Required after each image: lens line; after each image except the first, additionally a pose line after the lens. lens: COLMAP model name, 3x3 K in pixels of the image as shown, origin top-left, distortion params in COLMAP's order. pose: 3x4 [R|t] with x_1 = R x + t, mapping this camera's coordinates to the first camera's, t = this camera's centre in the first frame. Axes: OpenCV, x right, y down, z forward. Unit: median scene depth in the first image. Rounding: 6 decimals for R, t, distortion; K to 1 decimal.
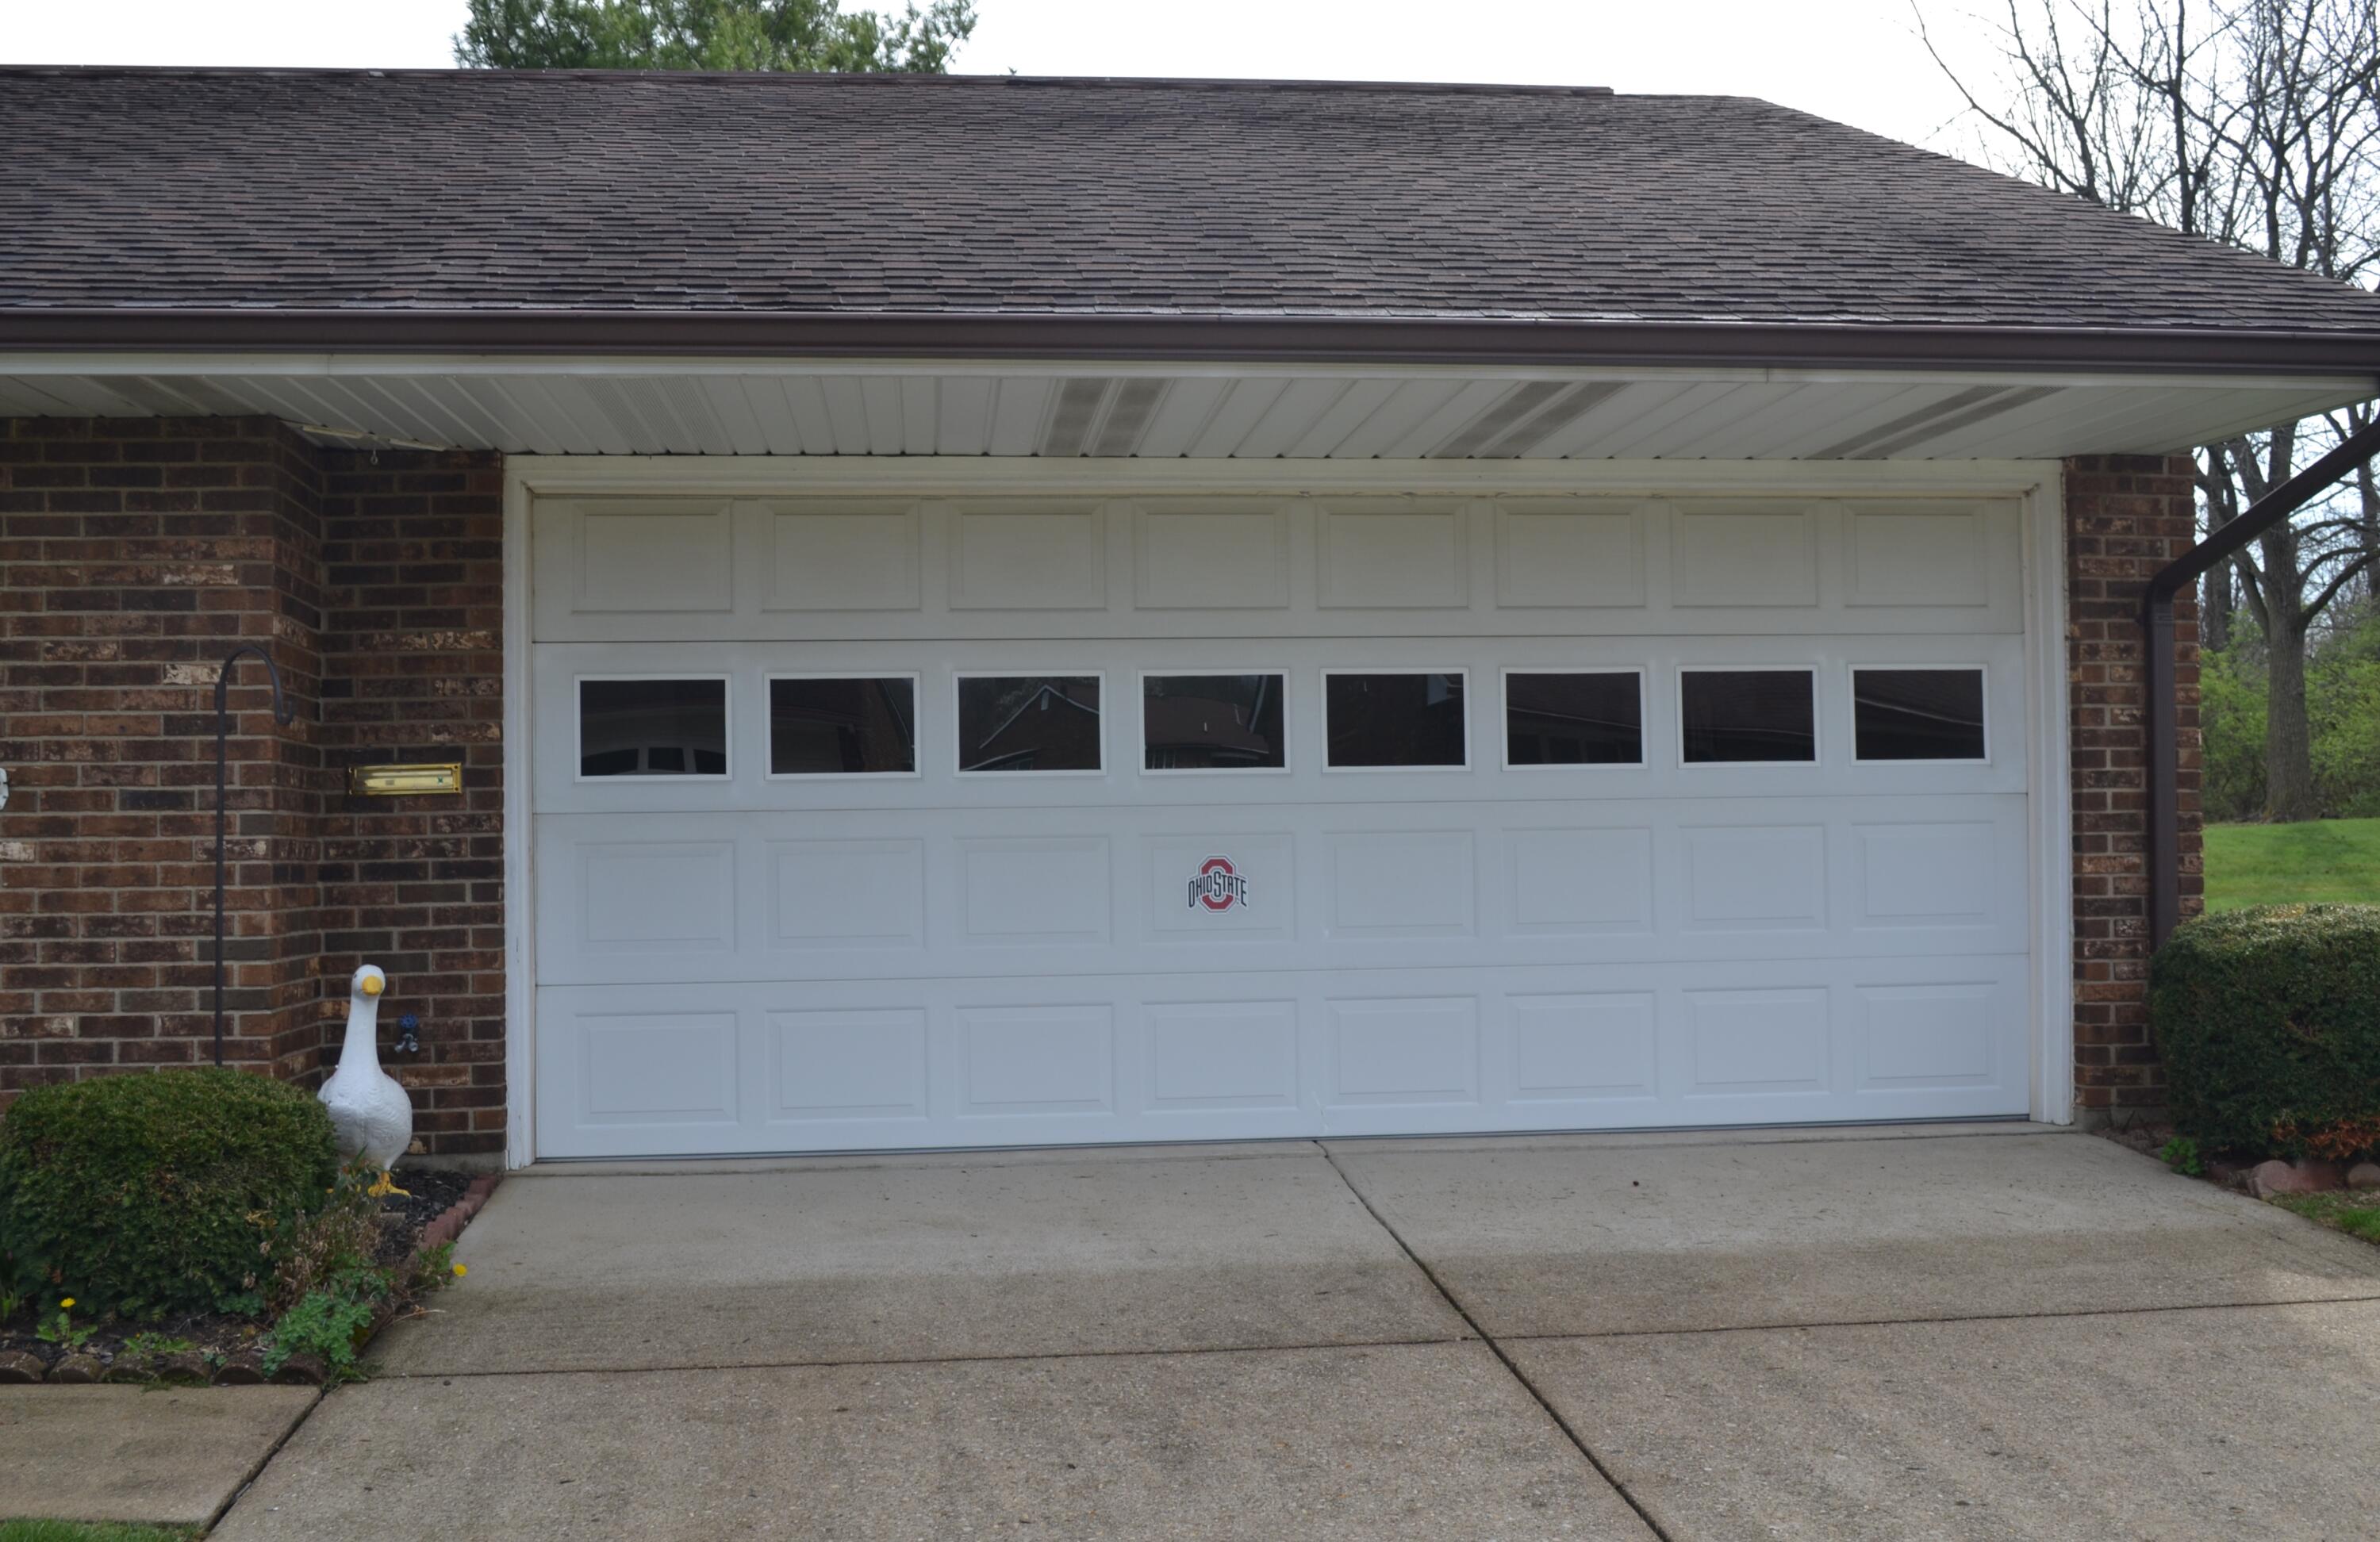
lens RADIAL K [[2517.1, 0, 1188.0], [0, 2517.1, 783.2], [0, 0, 1]] dist [0.025302, 0.000000]
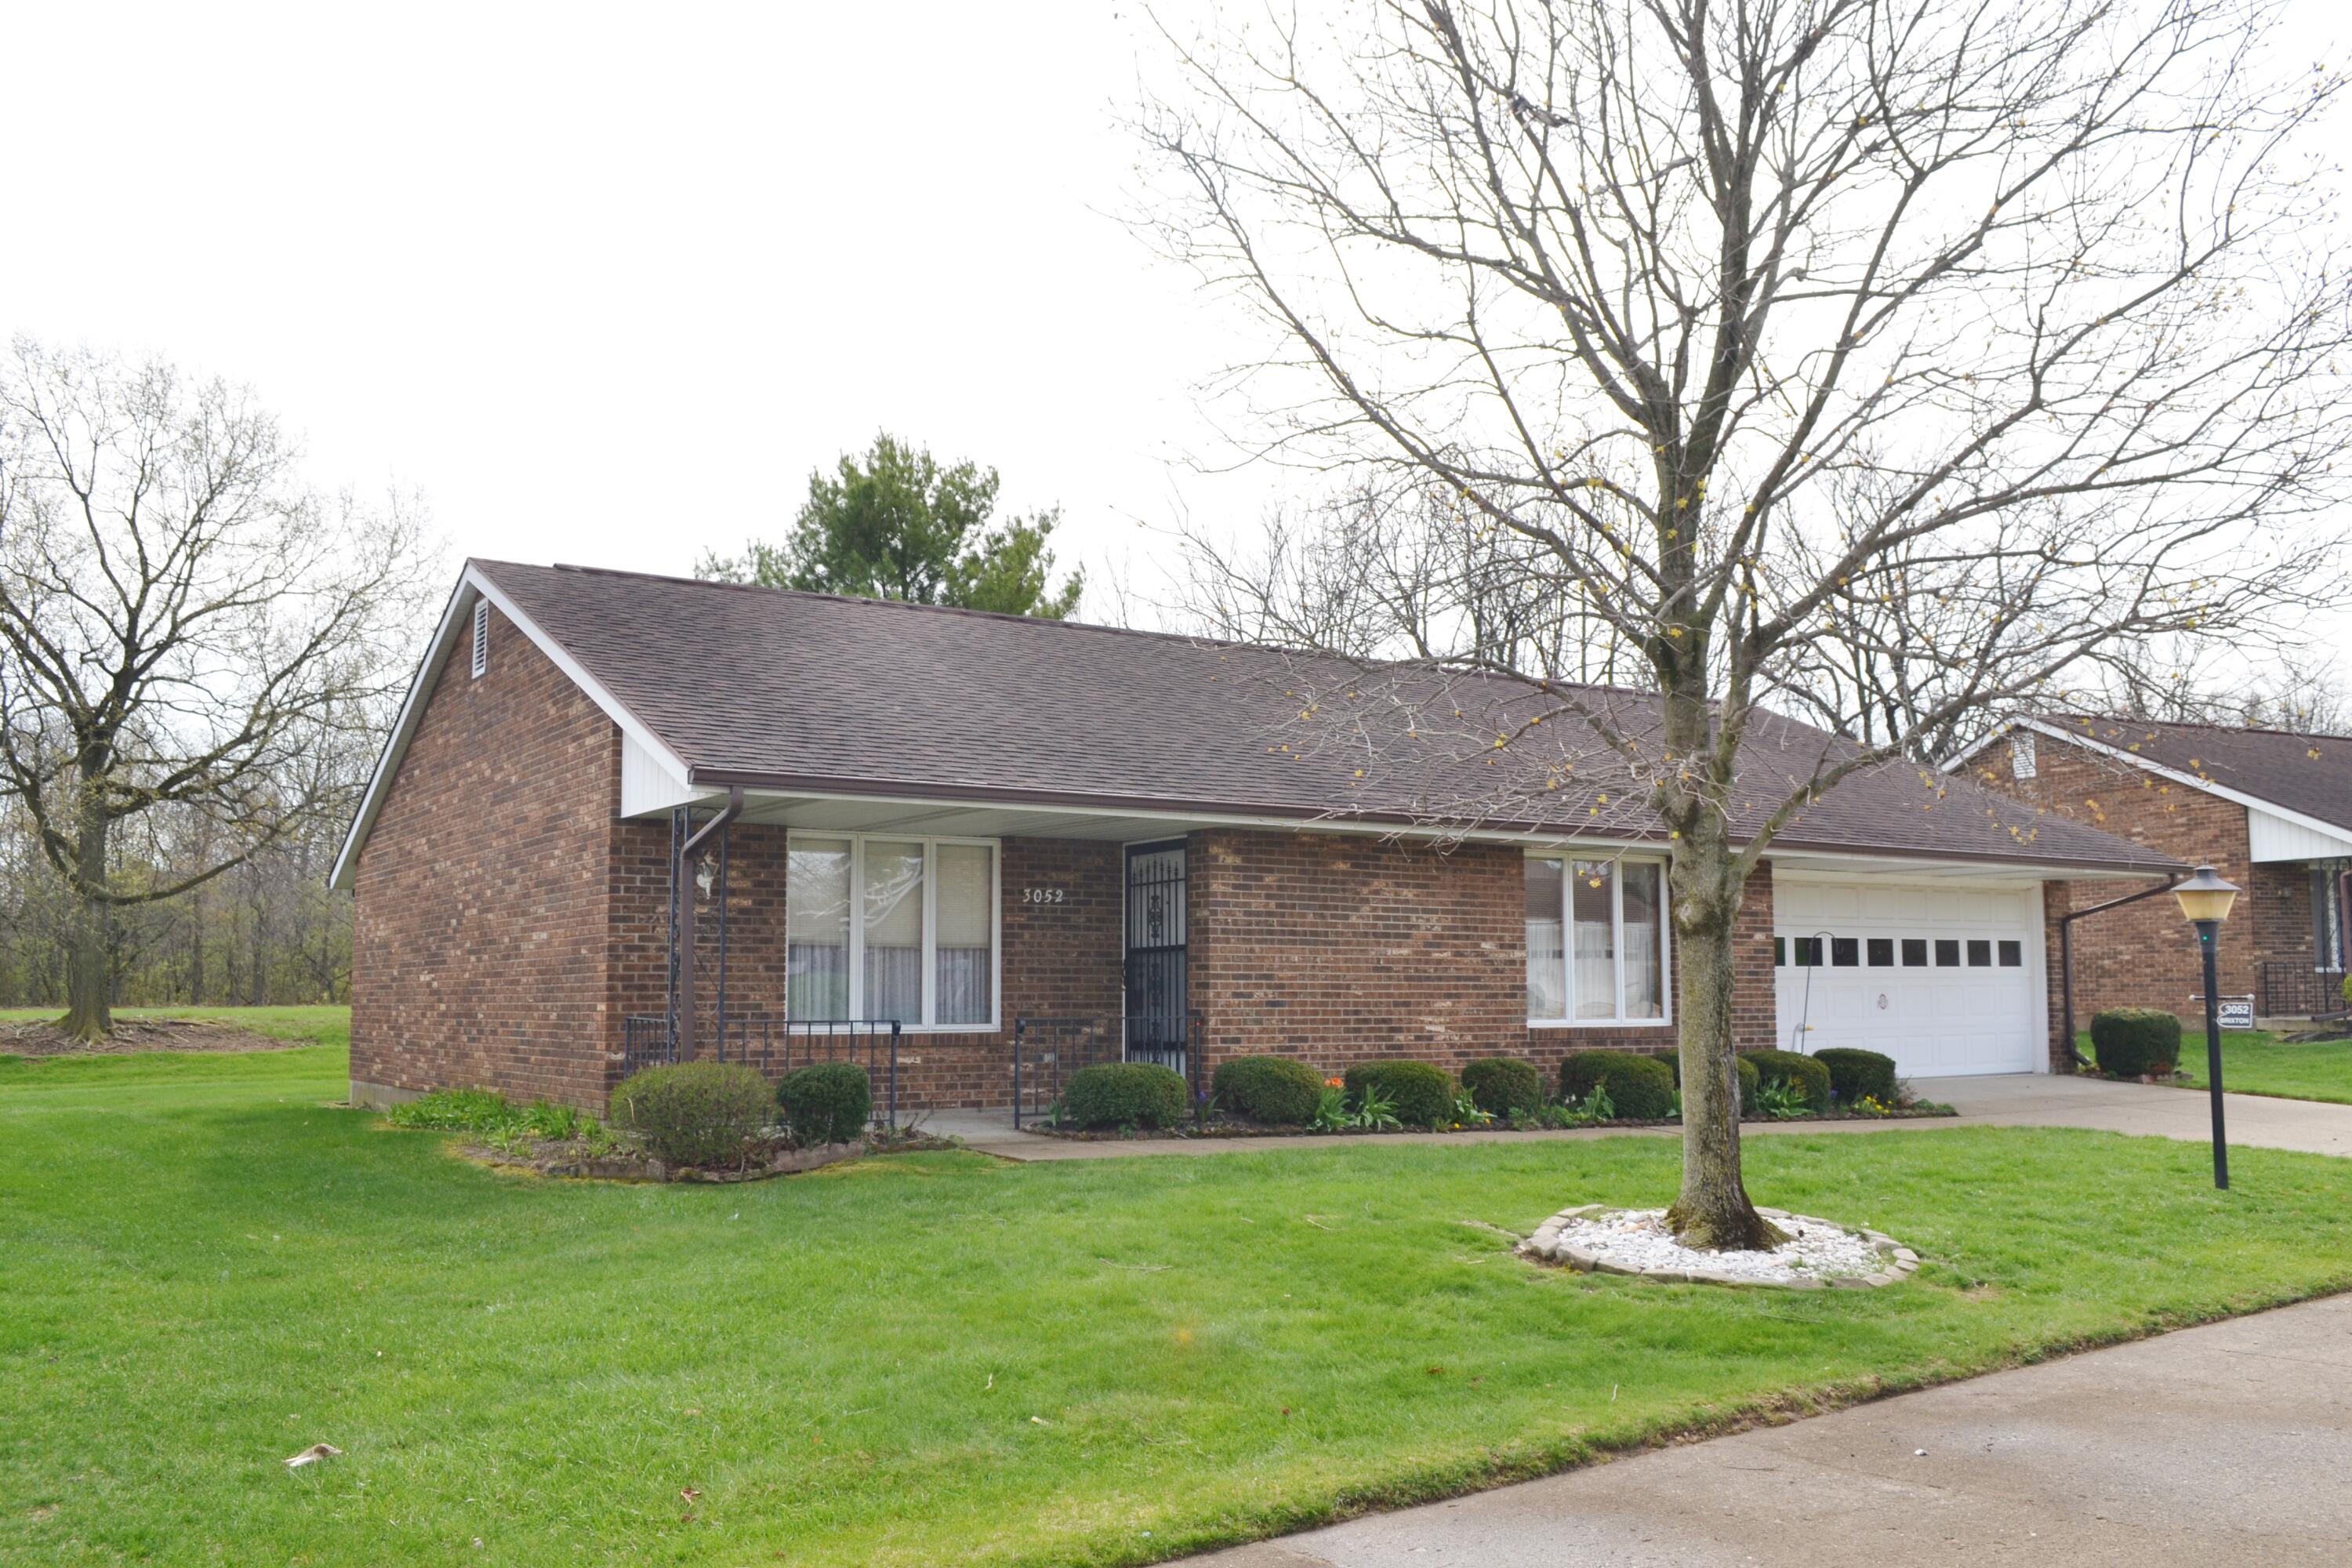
lens RADIAL K [[2002.2, 0, 1178.8], [0, 2002.2, 788.7], [0, 0, 1]] dist [-0.074434, -0.004624]
pose [[0.885051, 0.061813, 0.461372, -2.010705], [-0.028179, 0.996441, -0.079445, -0.005476], [-0.464641, 0.057312, 0.883643, -0.871335]]
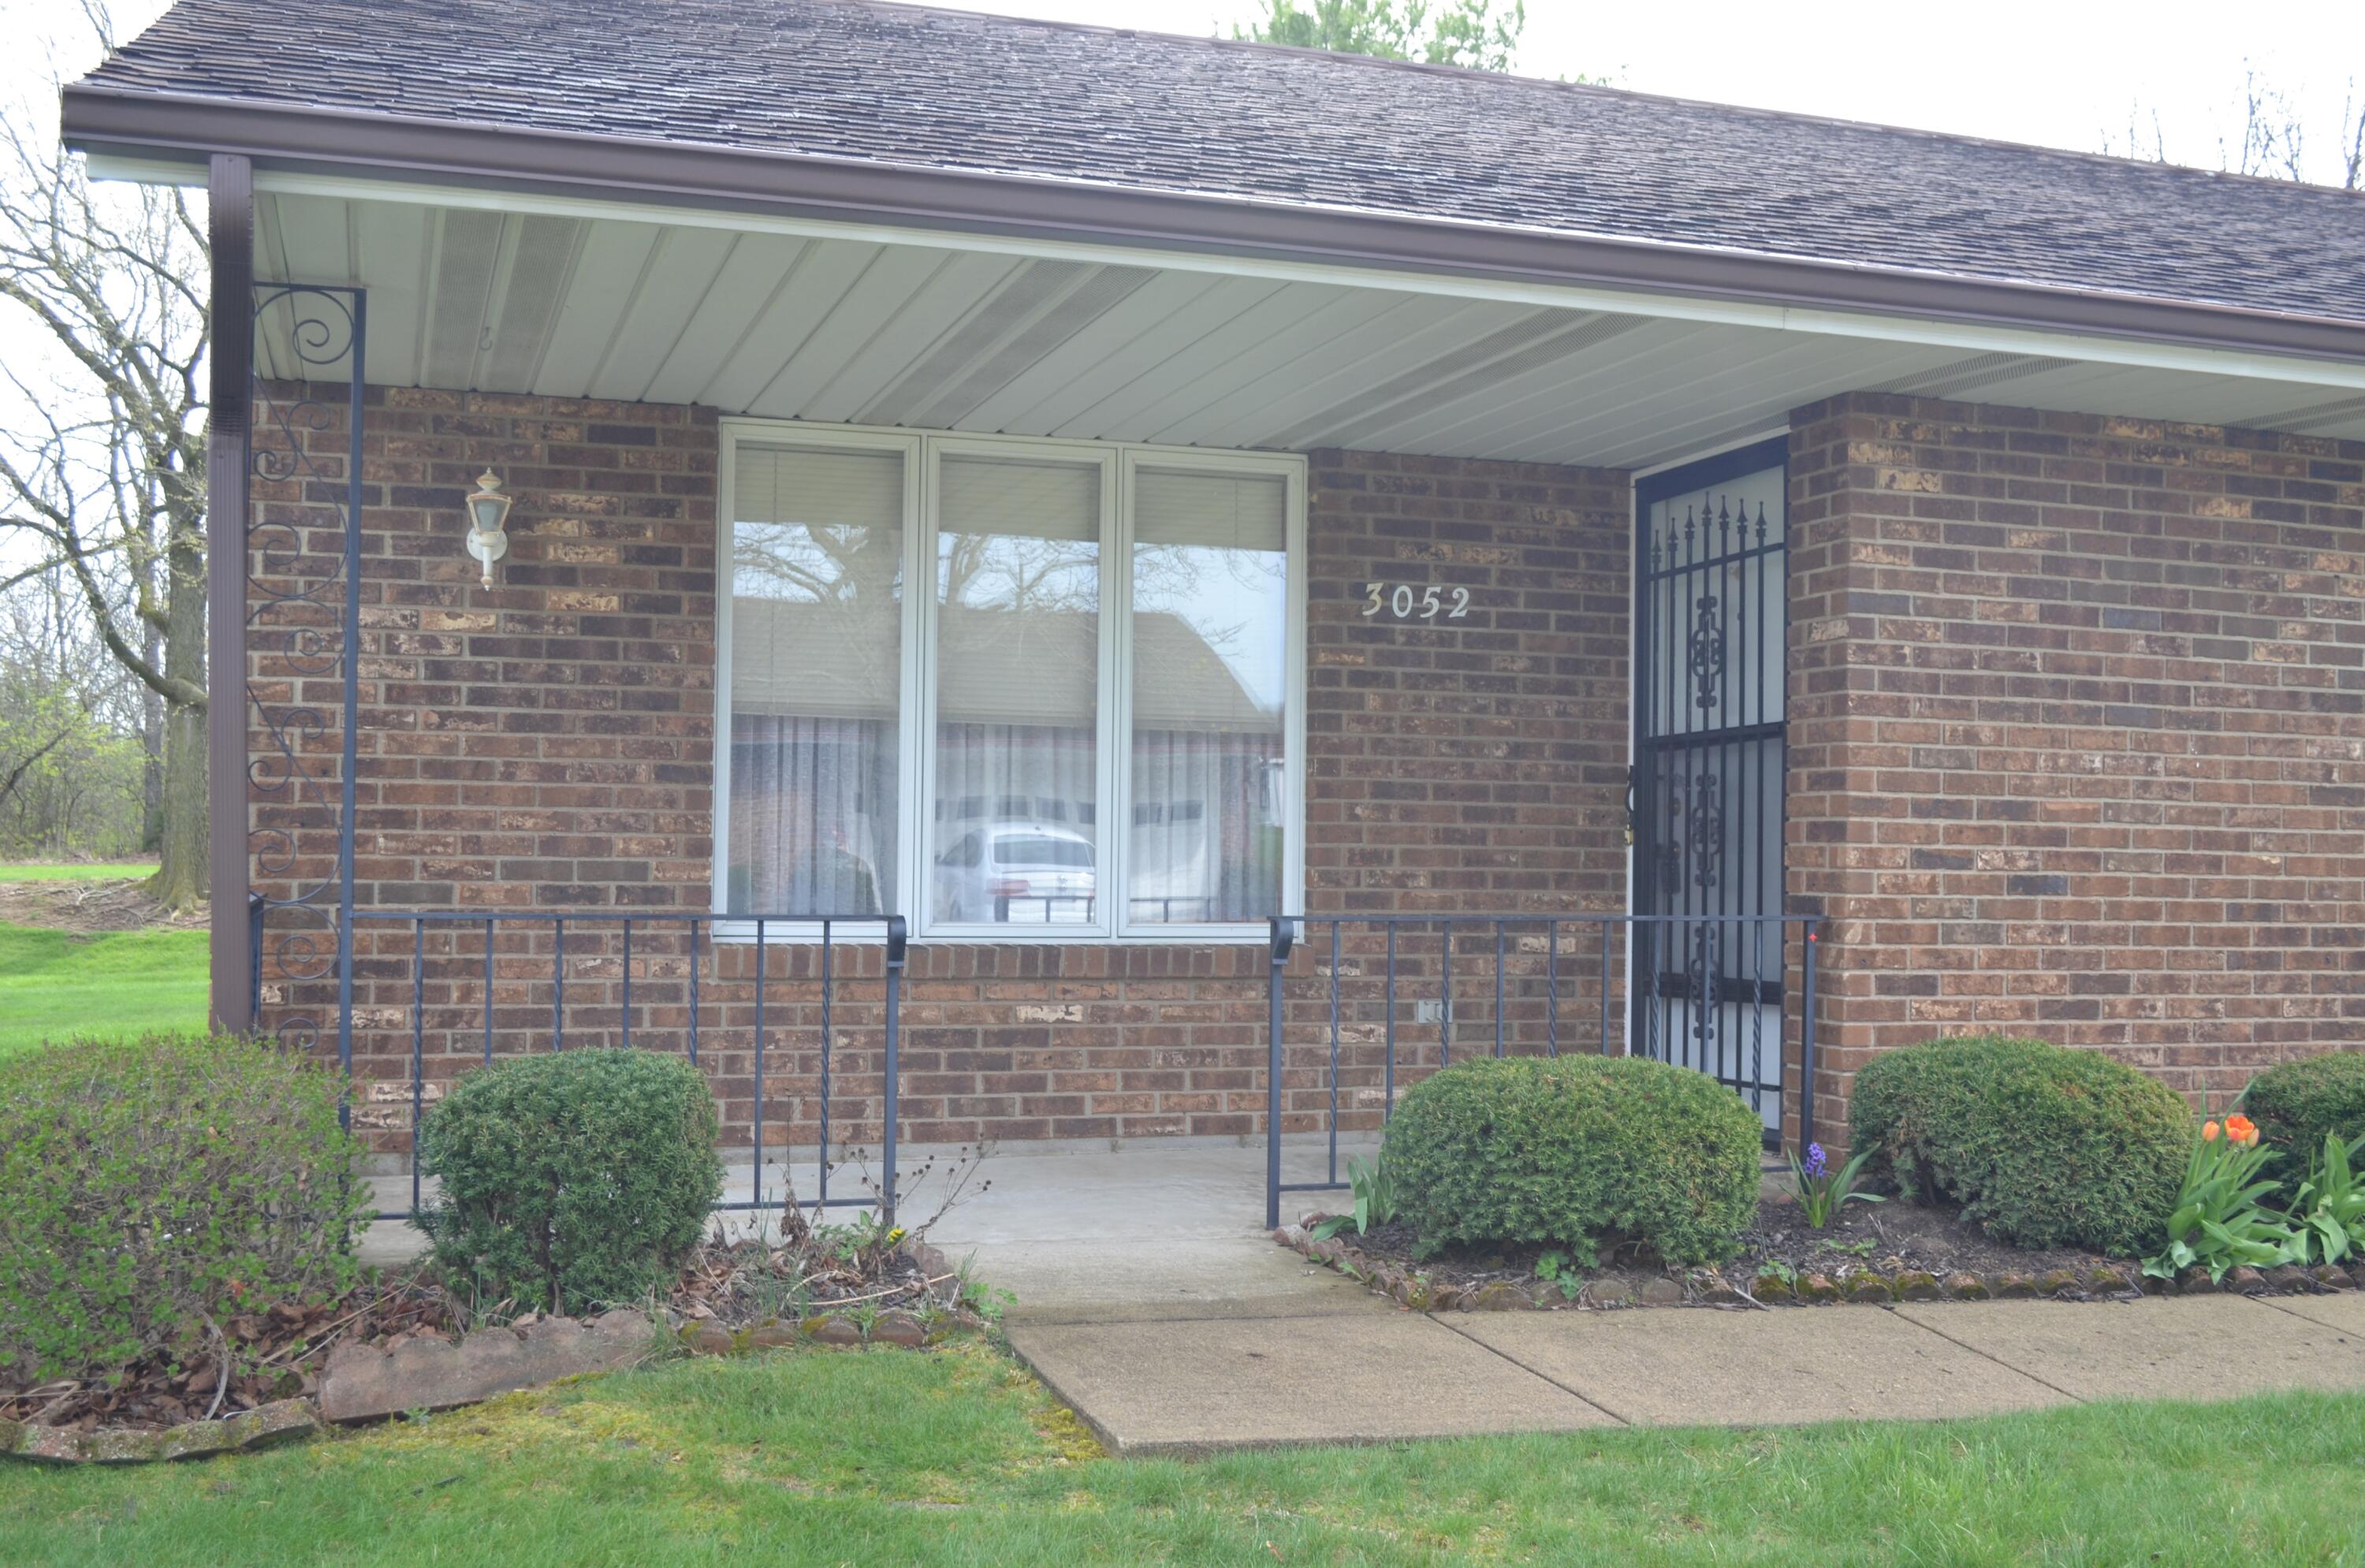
lens RADIAL K [[2464.4, 0, 1153.8], [0, 2464.4, 798.7], [0, 0, 1]] dist [-0.059769, 0.000000]
pose [[0.978307, 0.034047, 0.204344, -1.504061], [-0.036298, 0.999315, 0.007276, 0.020041], [-0.203956, -0.014536, 0.978872, 0.026160]]
